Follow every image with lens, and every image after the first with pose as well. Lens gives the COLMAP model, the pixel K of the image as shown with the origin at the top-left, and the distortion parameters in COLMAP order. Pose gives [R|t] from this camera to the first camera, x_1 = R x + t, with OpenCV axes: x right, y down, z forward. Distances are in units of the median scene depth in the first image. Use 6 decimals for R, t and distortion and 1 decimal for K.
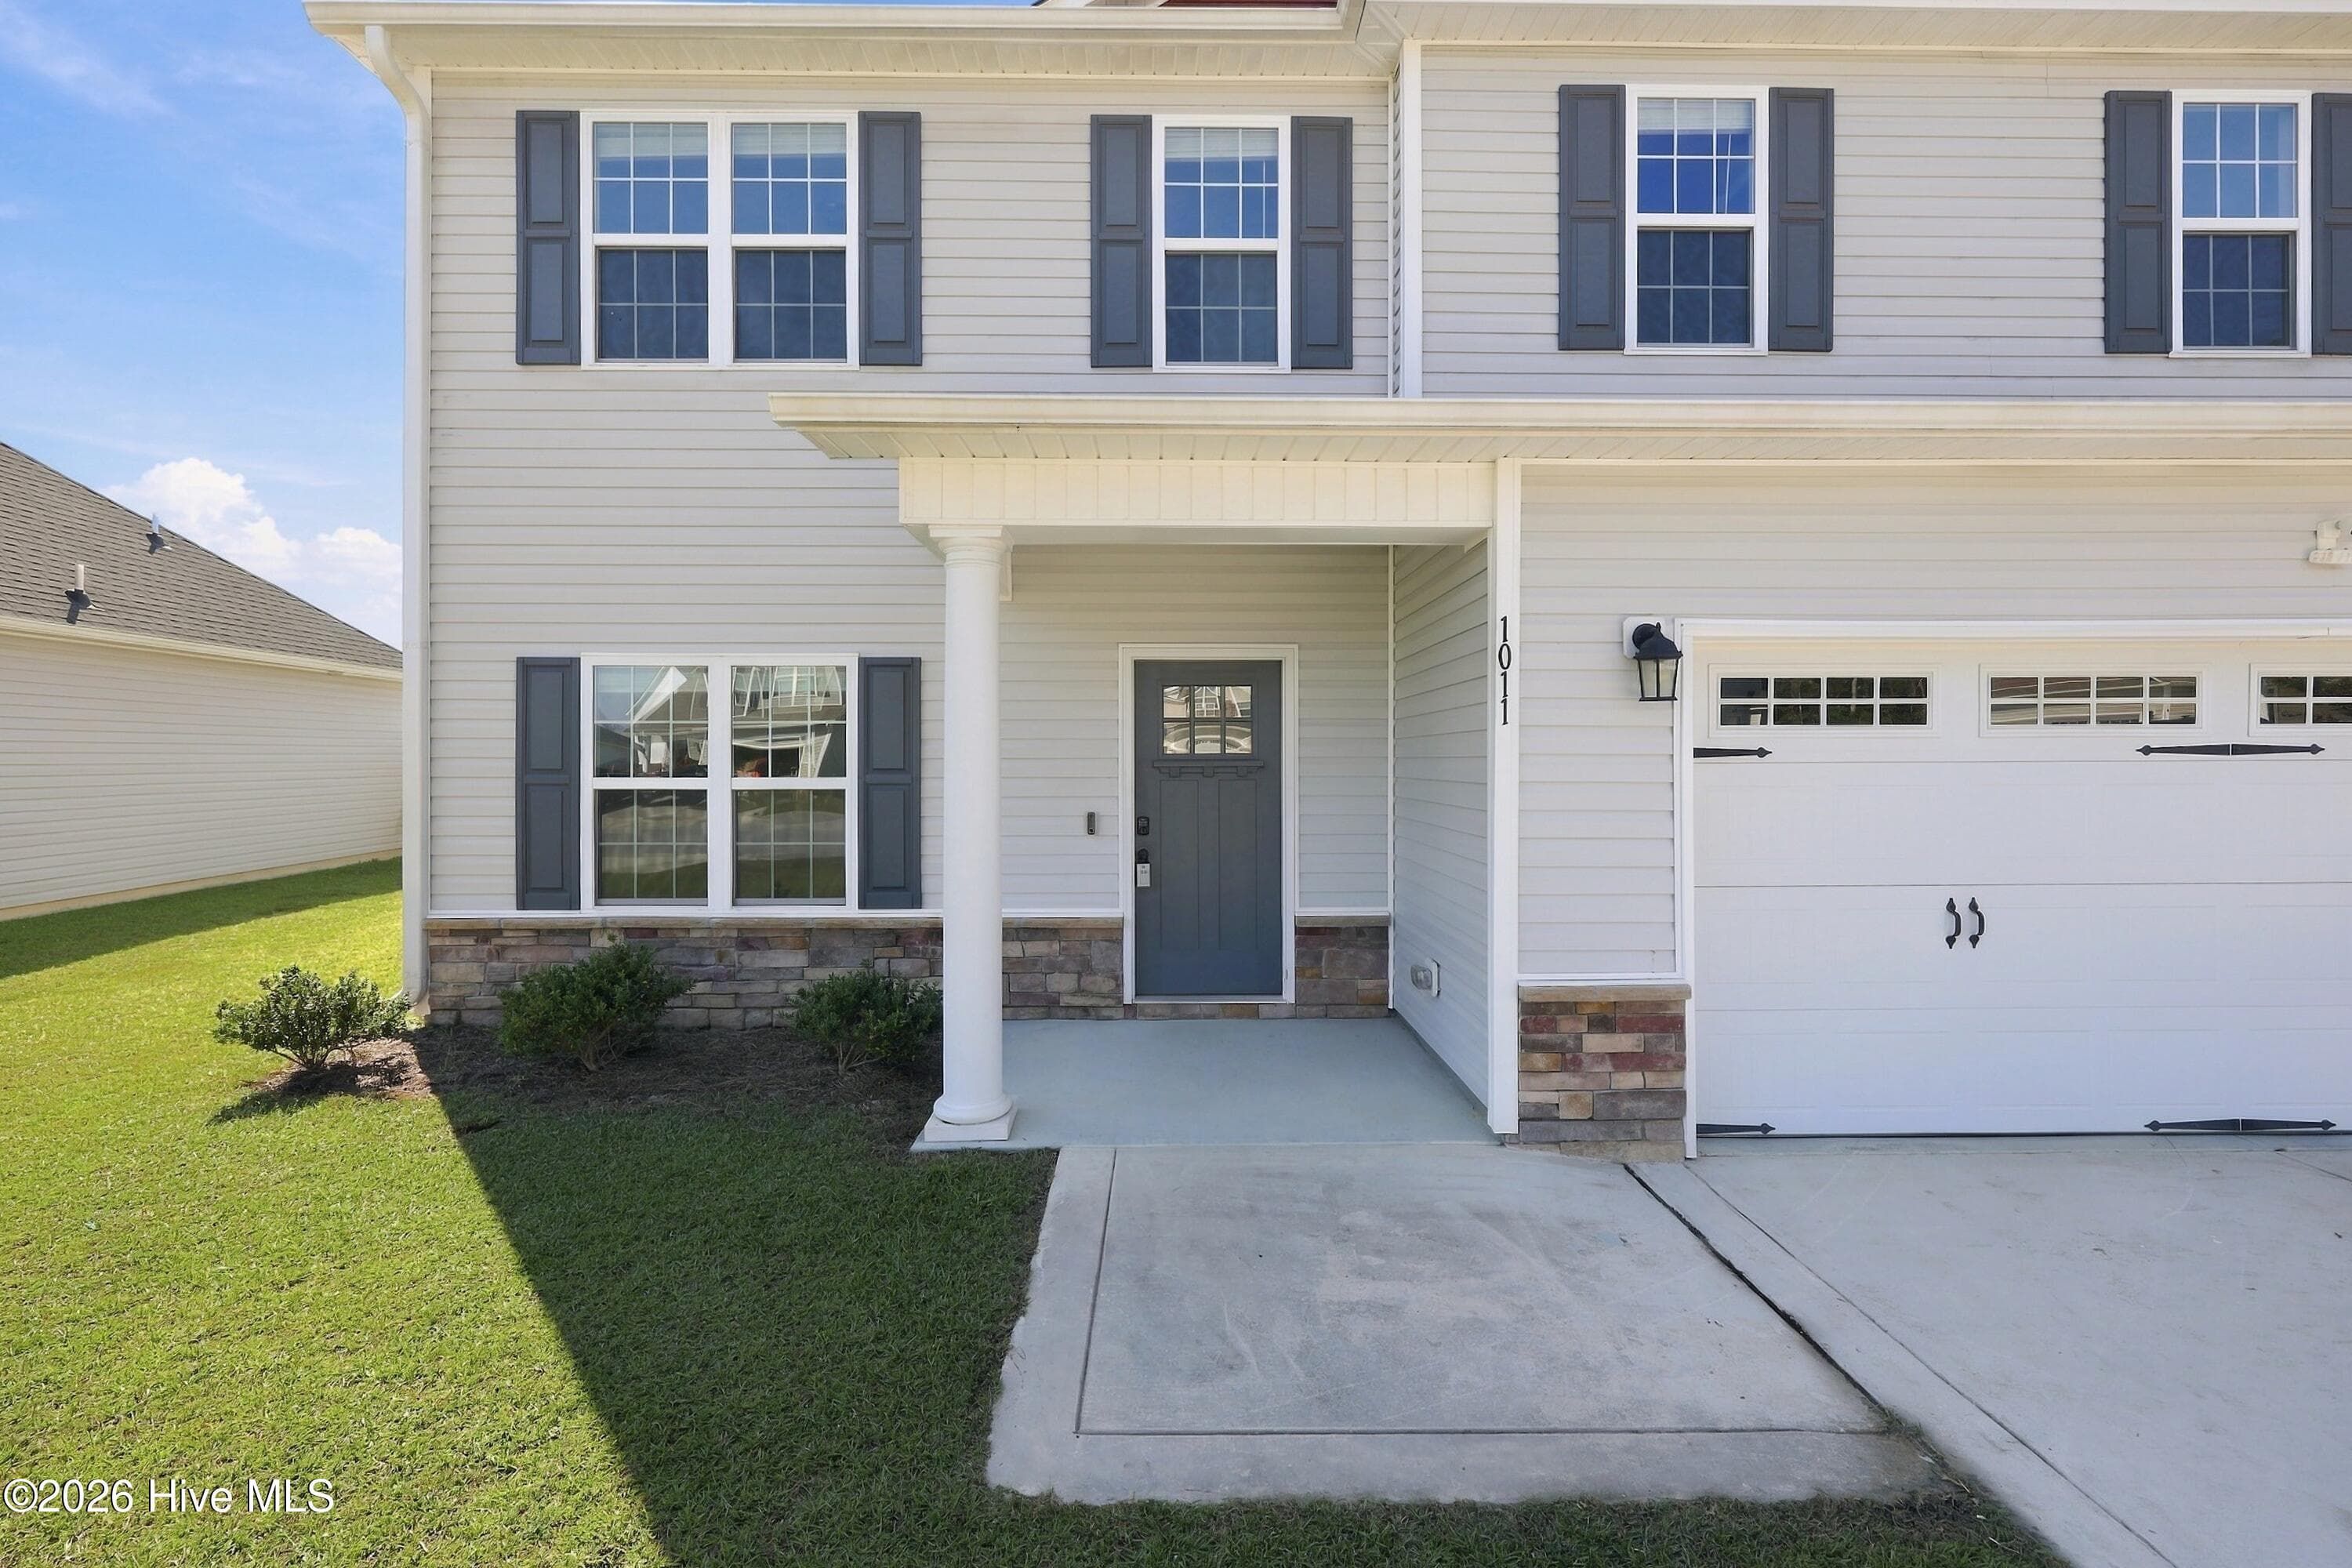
lens RADIAL K [[975.9, 0, 1180.1], [0, 975.9, 765.5], [0, 0, 1]] dist [0.000941, 0.000062]
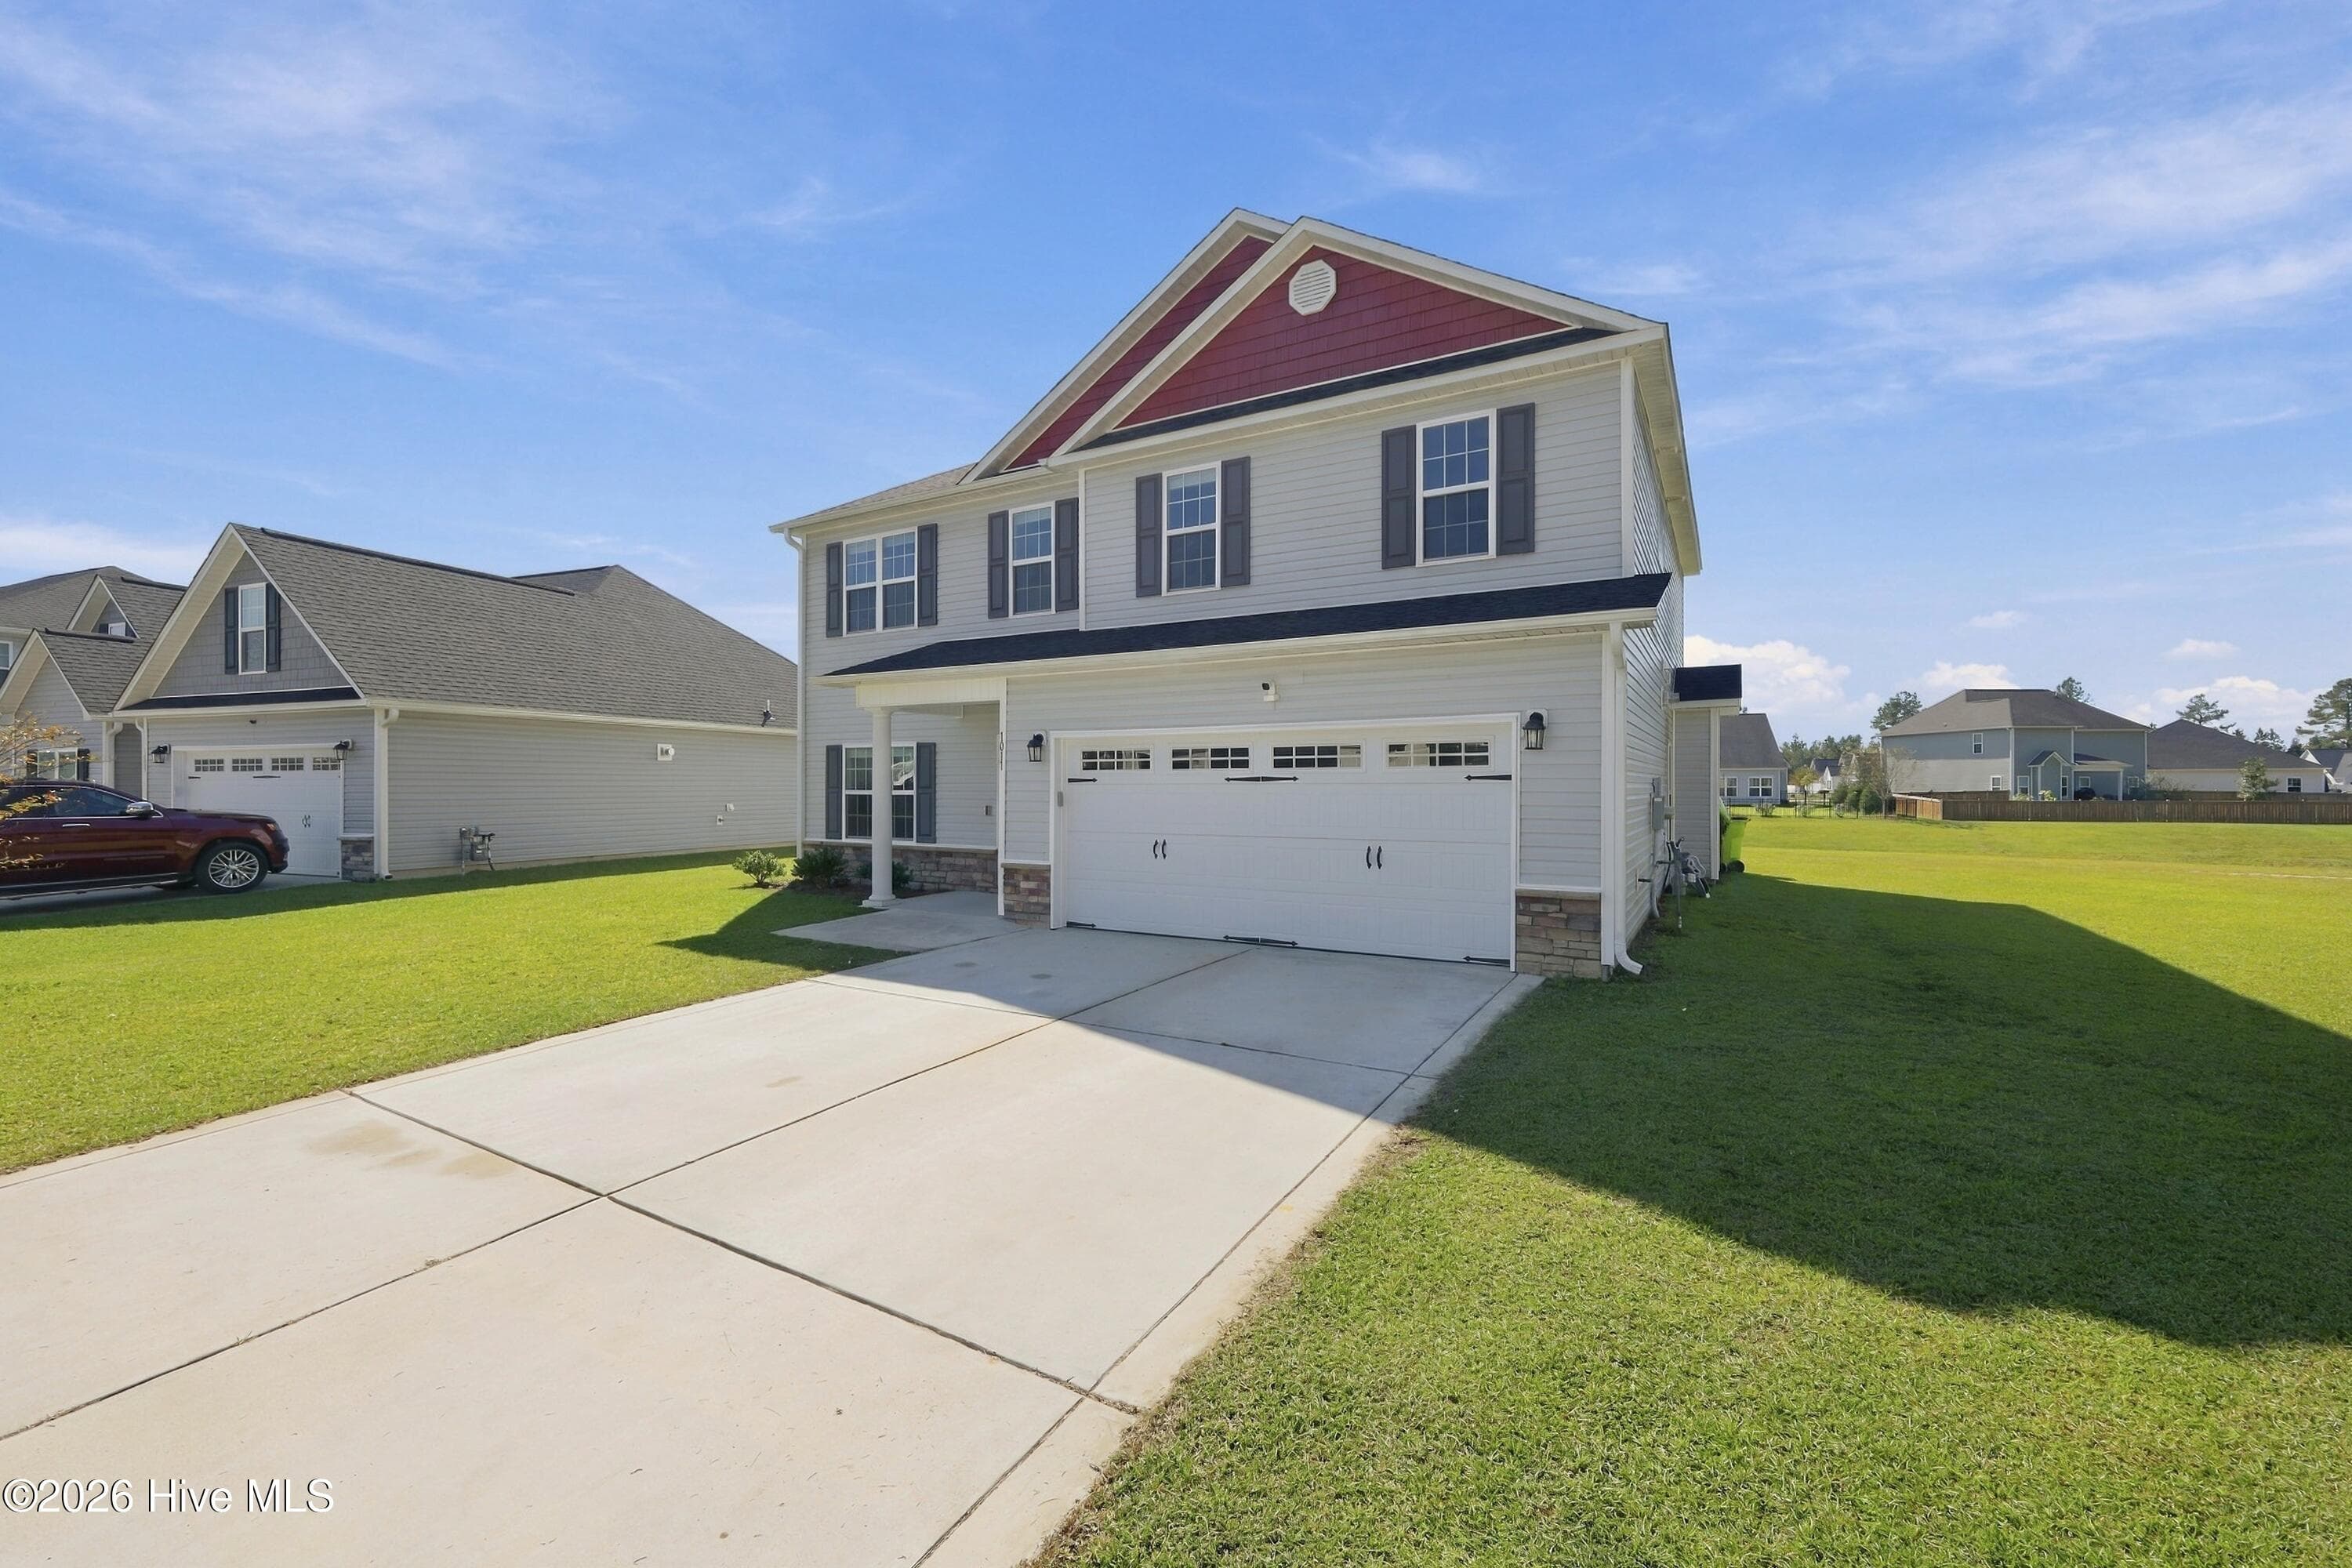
lens RADIAL K [[975.9, 0, 1180.3], [0, 975.9, 790.3], [0, 0, 1]] dist [0.000941, 0.000062]
pose [[0.853641, 0.004949, -0.520838, 1.591074], [-0.006761, 0.999976, -0.001580, 0.011633], [0.520818, 0.004870, 0.853654, -0.808659]]
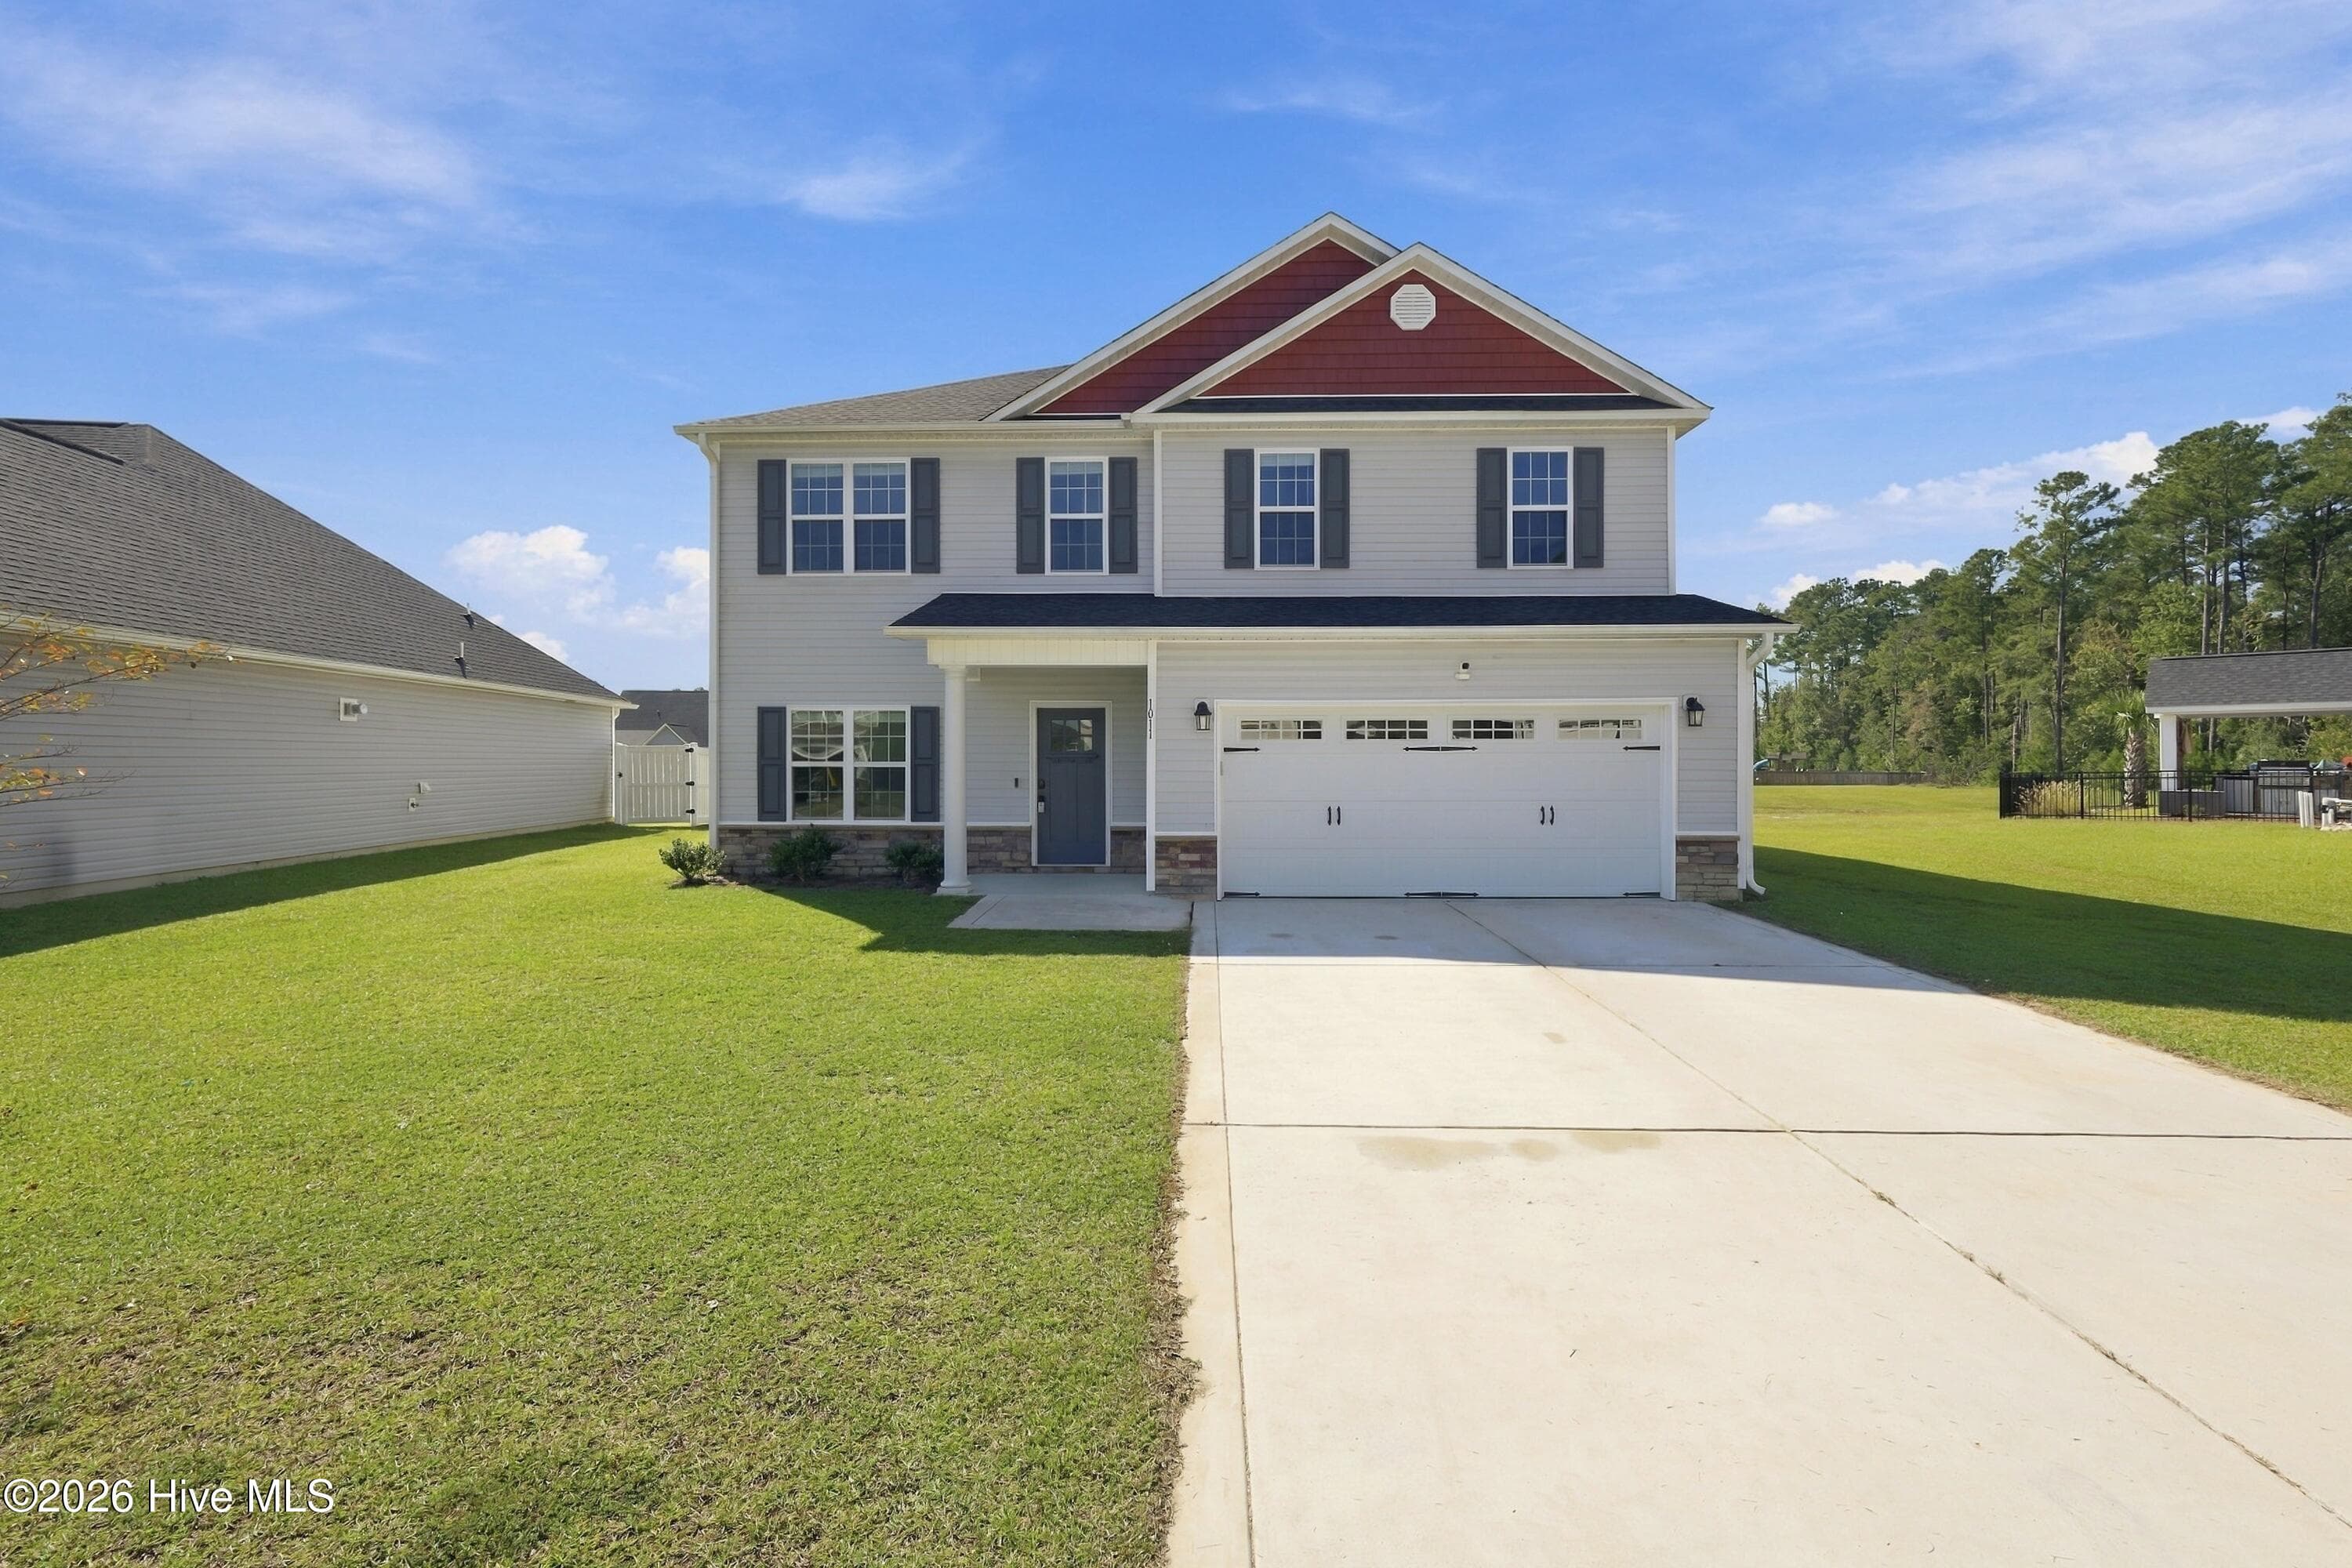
lens RADIAL K [[975.9, 0, 1189.1], [0, 975.9, 776.4], [0, 0, 1]] dist [0.000941, 0.000062]
pose [[0.999531, 0.002277, -0.030553, 0.369967], [-0.002098, 0.999980, 0.005893, 0.032207], [0.030566, -0.005826, 0.999516, -1.195689]]
